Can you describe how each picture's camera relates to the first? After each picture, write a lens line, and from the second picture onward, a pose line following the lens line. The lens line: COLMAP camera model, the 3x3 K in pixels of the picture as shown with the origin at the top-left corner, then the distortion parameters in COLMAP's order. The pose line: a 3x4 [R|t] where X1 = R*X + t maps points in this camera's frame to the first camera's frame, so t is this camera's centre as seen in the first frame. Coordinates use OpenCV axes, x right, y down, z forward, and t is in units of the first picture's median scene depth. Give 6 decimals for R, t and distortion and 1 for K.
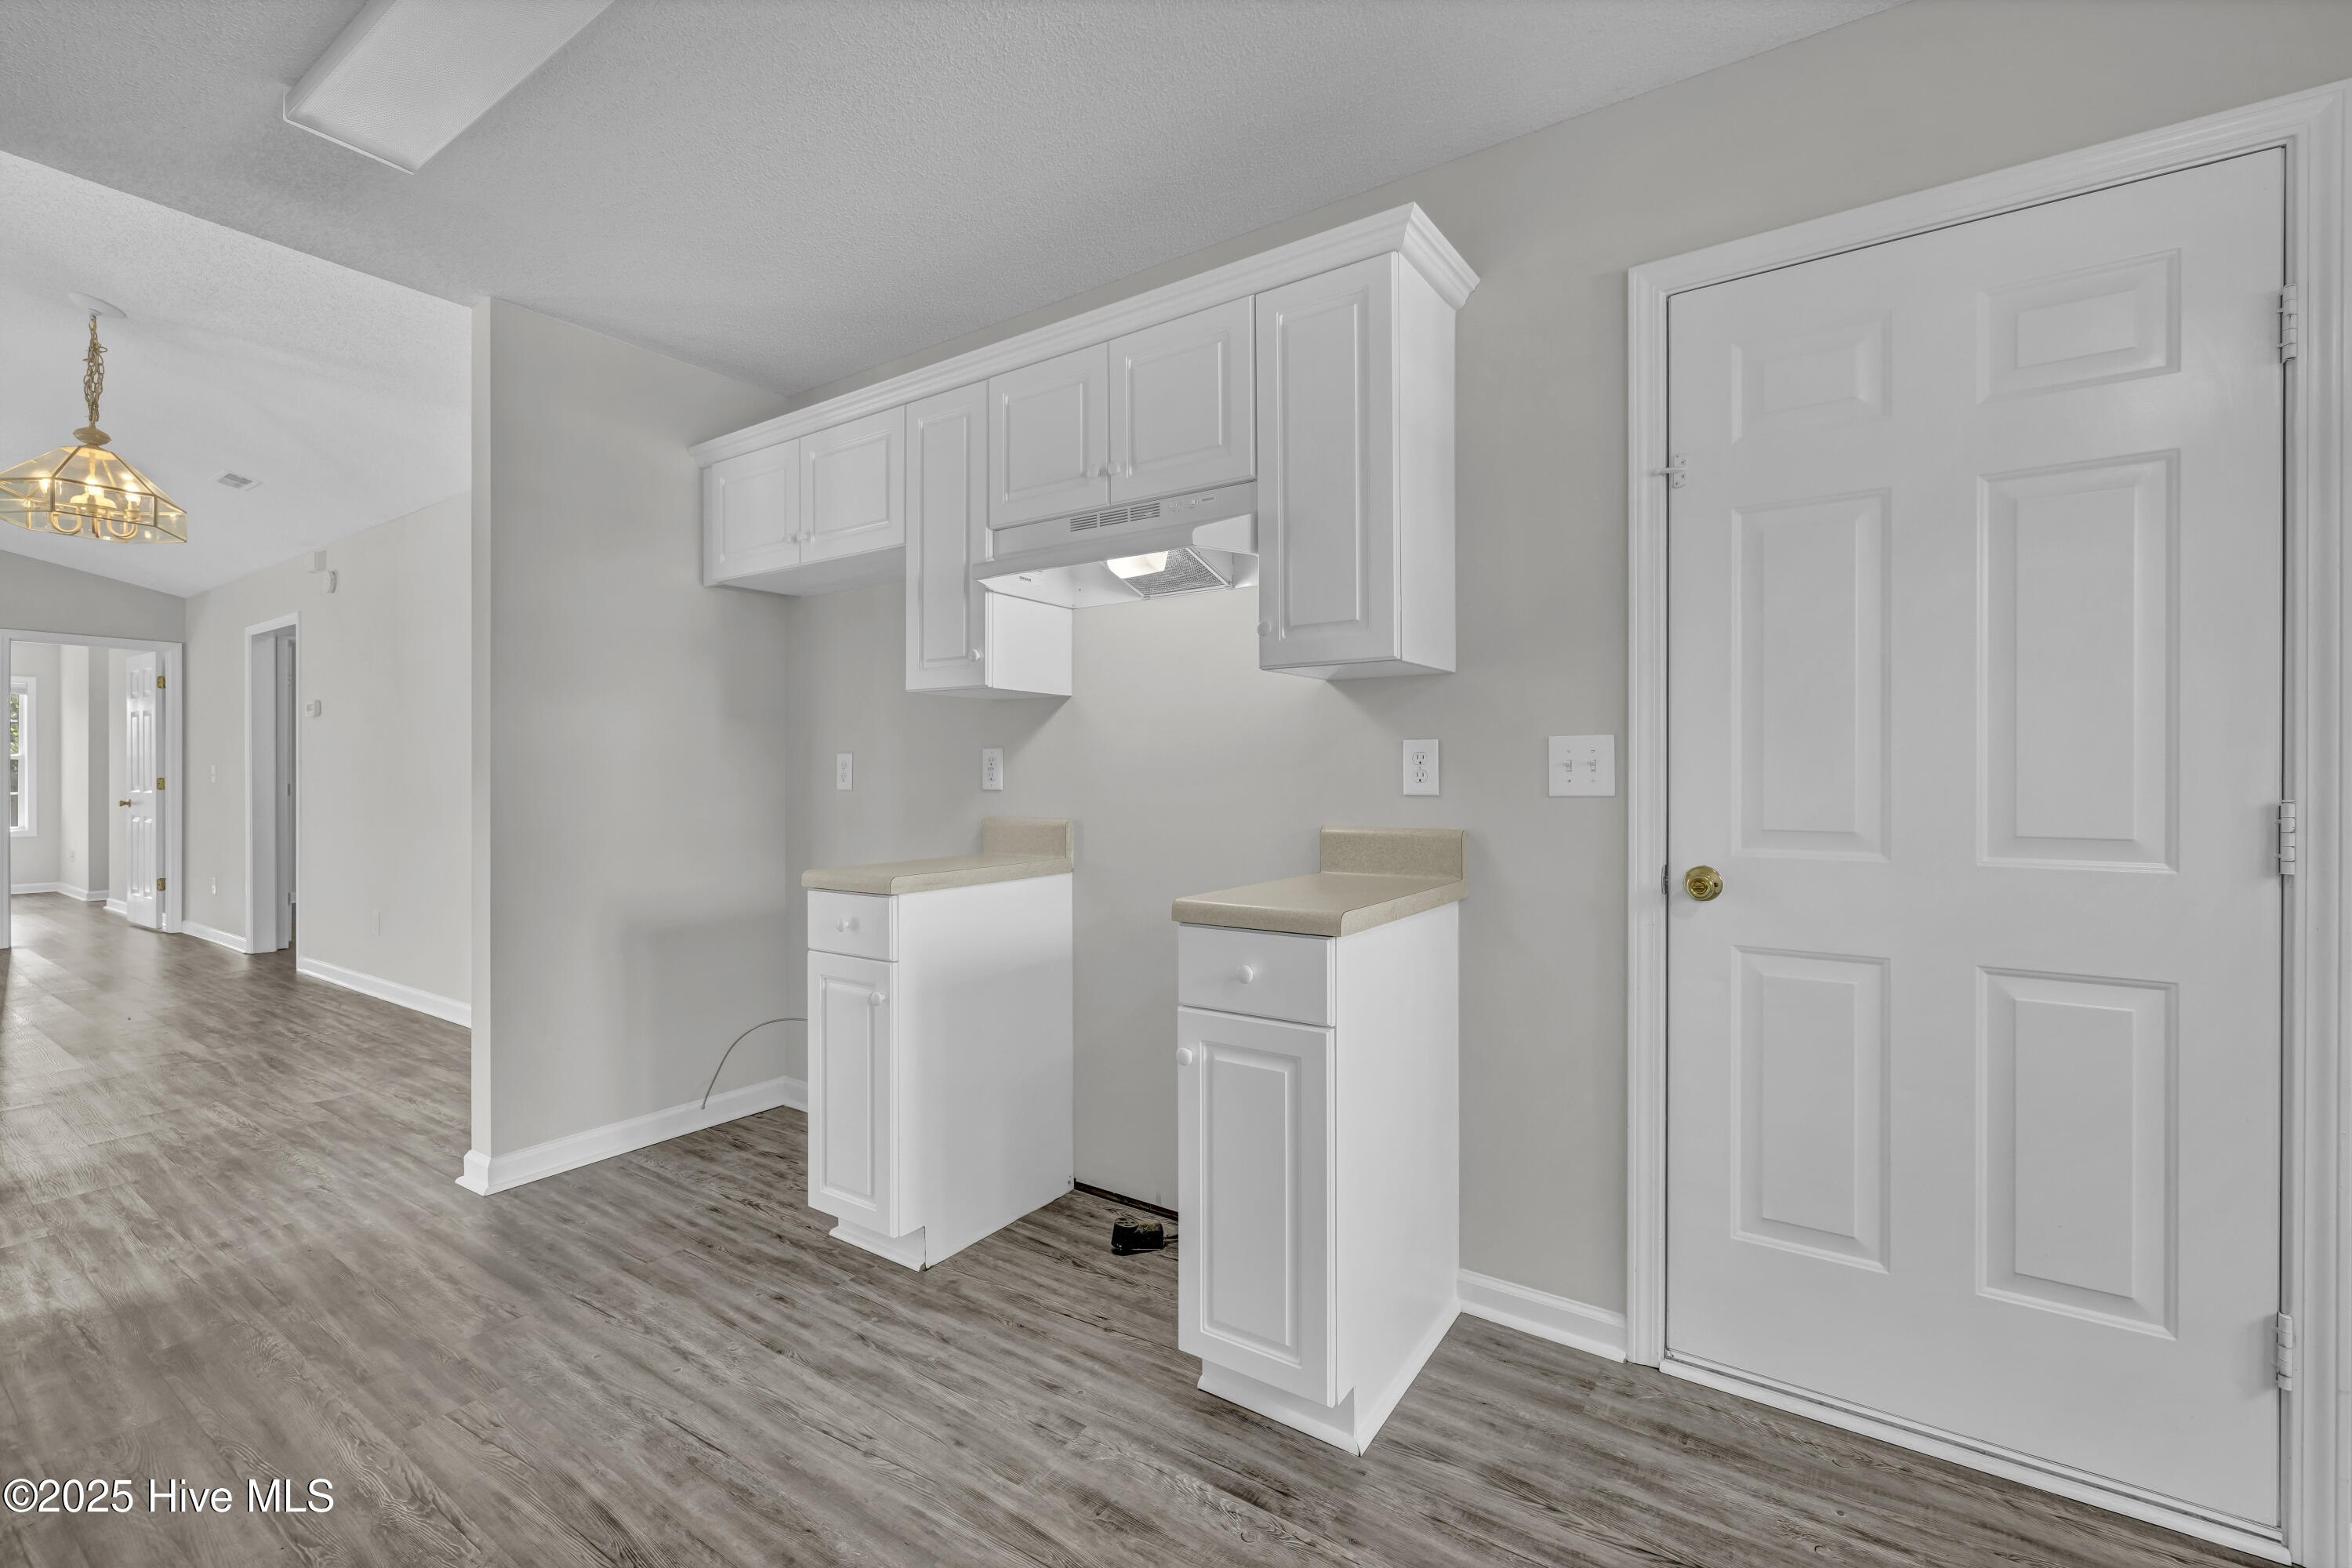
lens RADIAL K [[1007.1, 0, 1171.1], [0, 1007.1, 782.5], [0, 0, 1]] dist [0.002265, -0.000063]
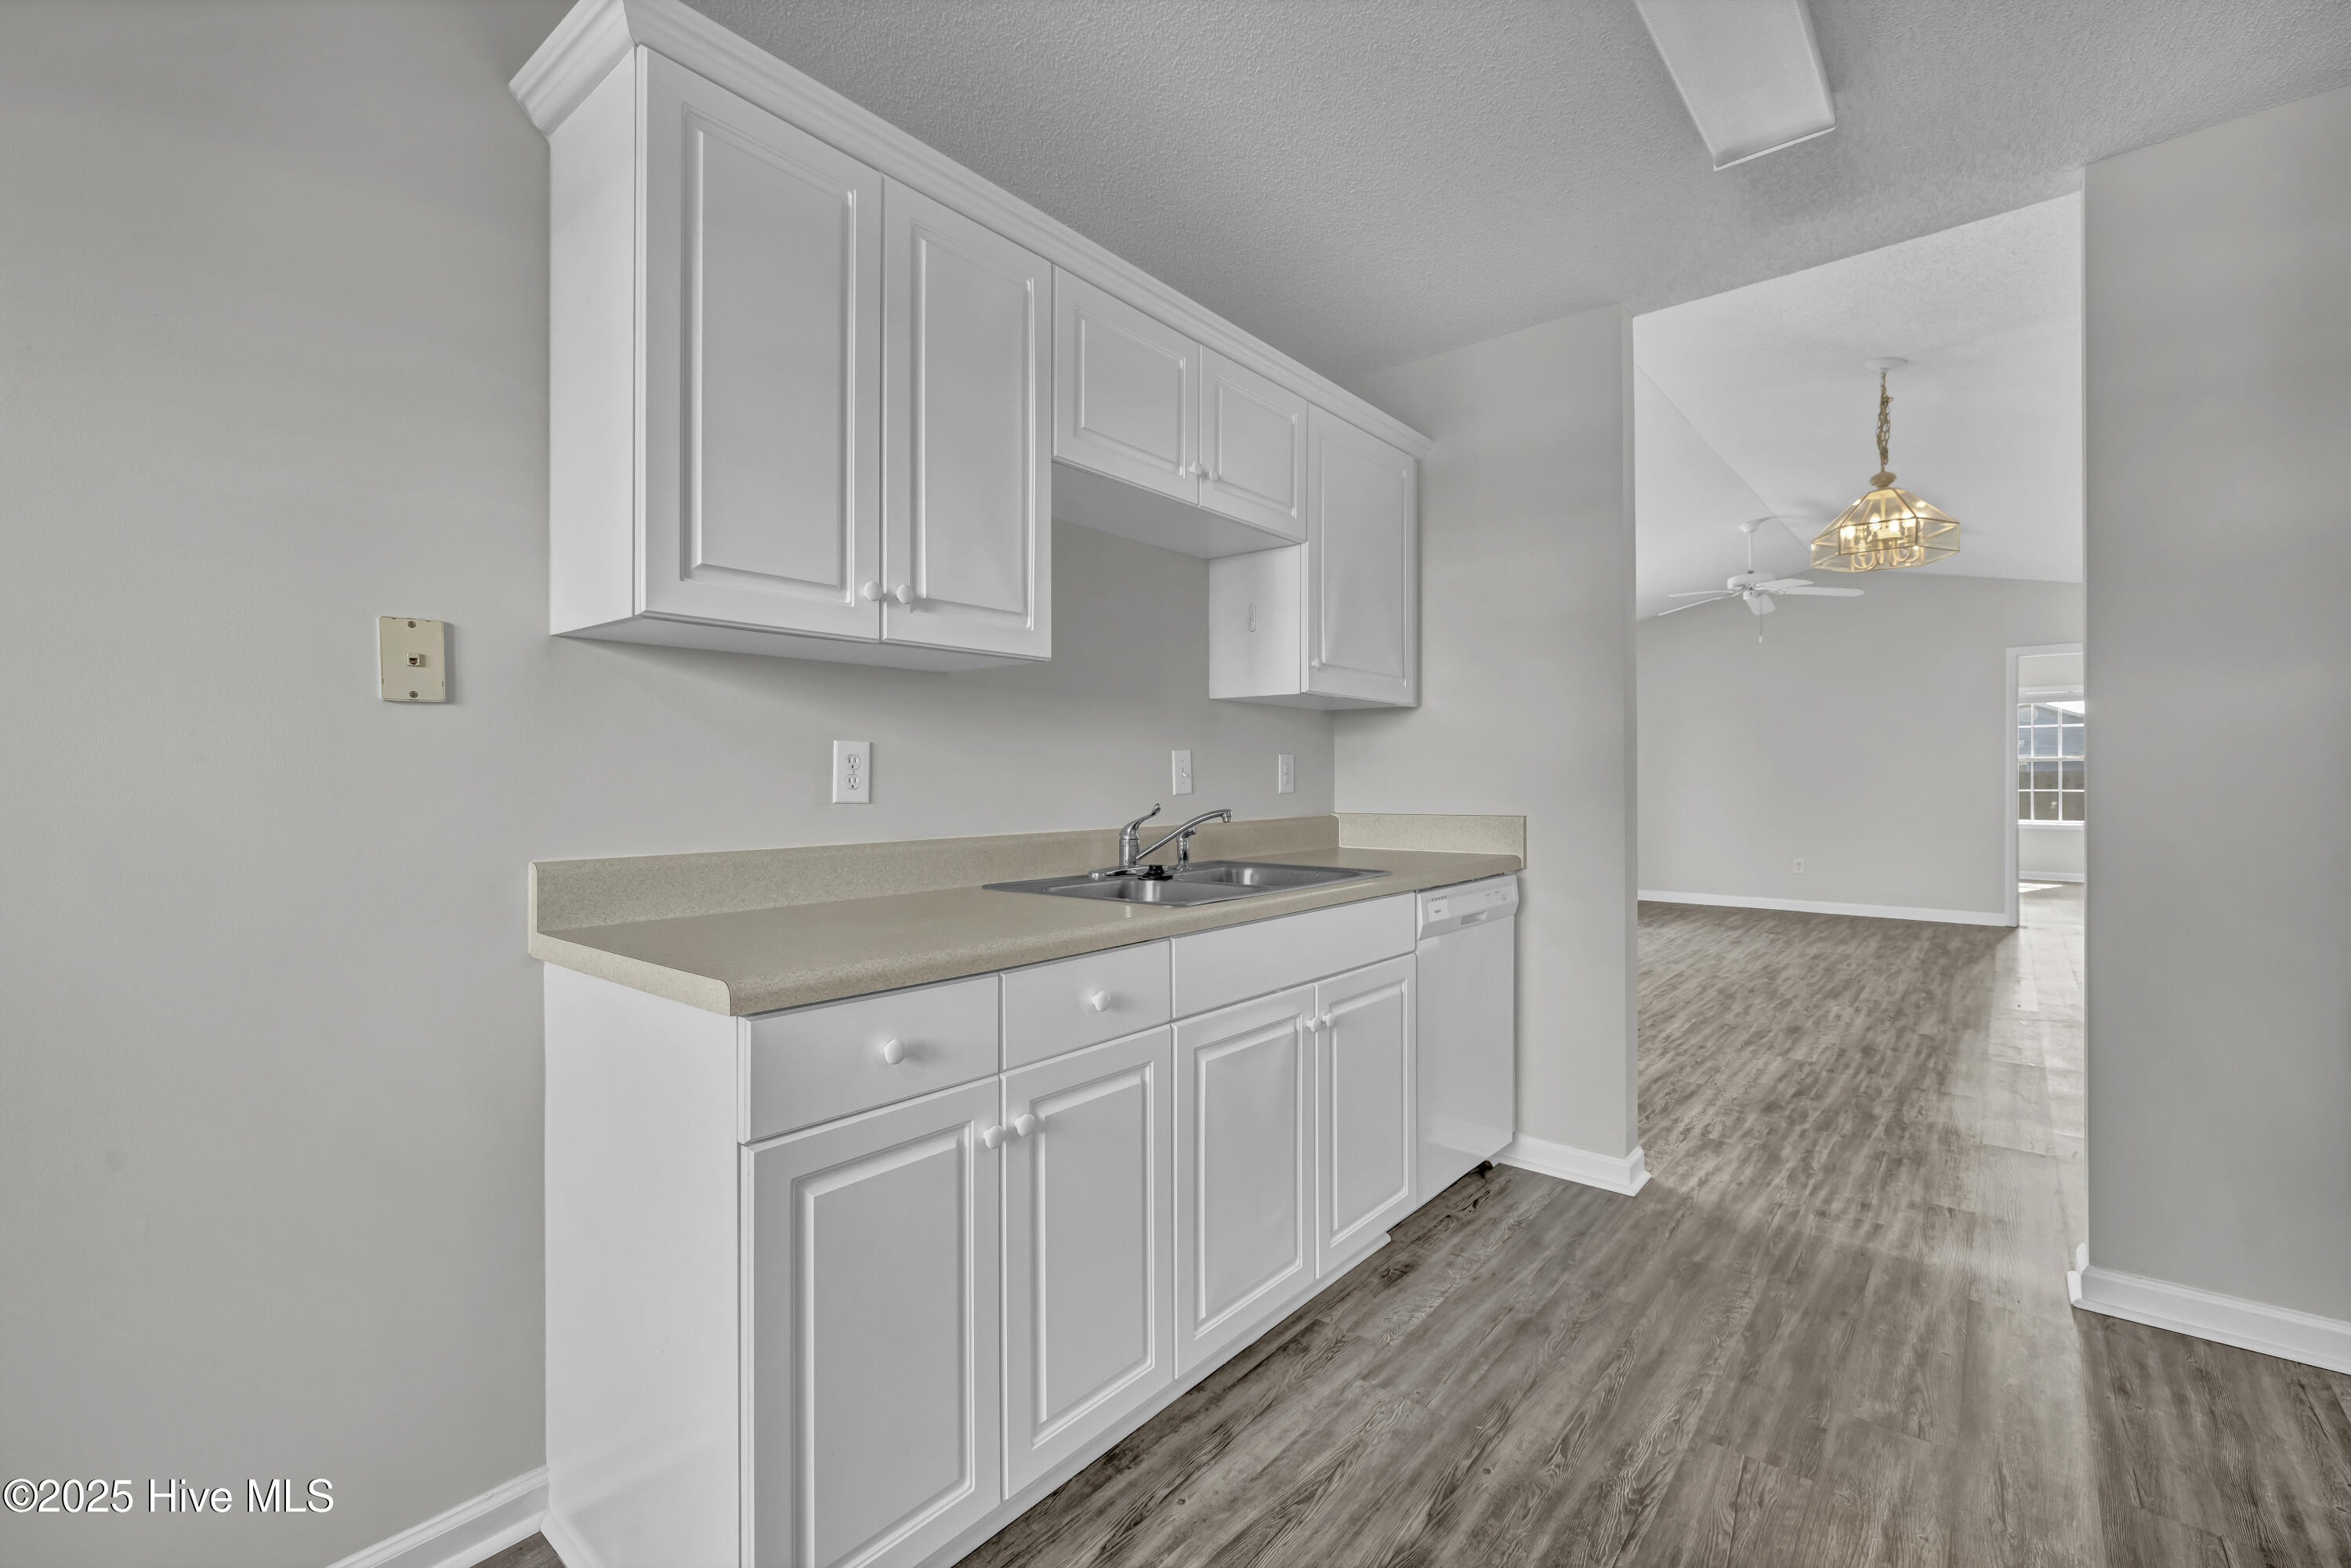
lens RADIAL K [[1006.6, 0, 1160.7], [0, 1006.6, 778.0], [0, 0, 1]] dist [0.002265, -0.000063]
pose [[-0.098605, -0.000656, -0.995126, 0.215177], [-0.002026, 0.999998, -0.000459, -0.003510], [0.995125, 0.001971, -0.098606, 0.436367]]
